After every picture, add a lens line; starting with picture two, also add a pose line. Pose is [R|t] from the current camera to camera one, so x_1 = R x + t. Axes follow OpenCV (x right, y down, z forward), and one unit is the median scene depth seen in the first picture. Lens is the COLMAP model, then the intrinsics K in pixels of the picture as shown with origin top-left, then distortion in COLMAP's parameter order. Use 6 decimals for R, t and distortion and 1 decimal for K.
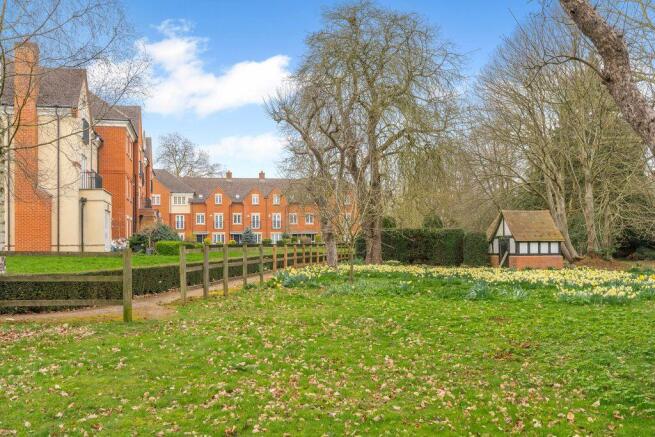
lens RADIAL K [[621.7, 0, 328.0], [0, 621.7, 220.2], [0, 0, 1]] dist [-0.015201, 0.000000]
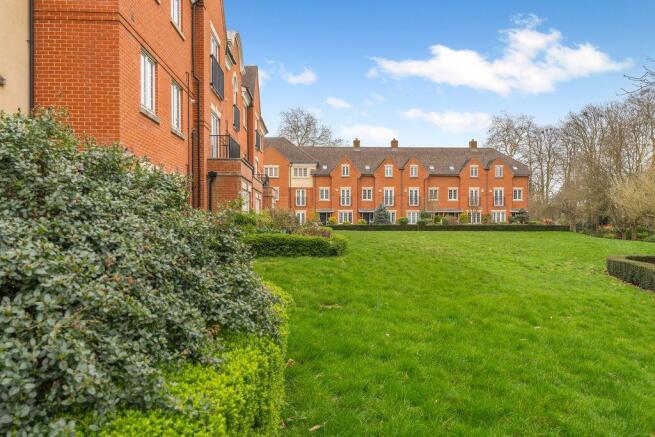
lens RADIAL K [[489.1, 0, 326.6], [0, 489.1, 215.2], [0, 0, 1]] dist [-0.030159, 0.000629]
pose [[0.982426, 0.006698, -0.186530, -0.076436], [-0.001391, 0.999591, 0.028570, 0.007447], [0.186645, -0.027808, 0.982034, 0.339402]]
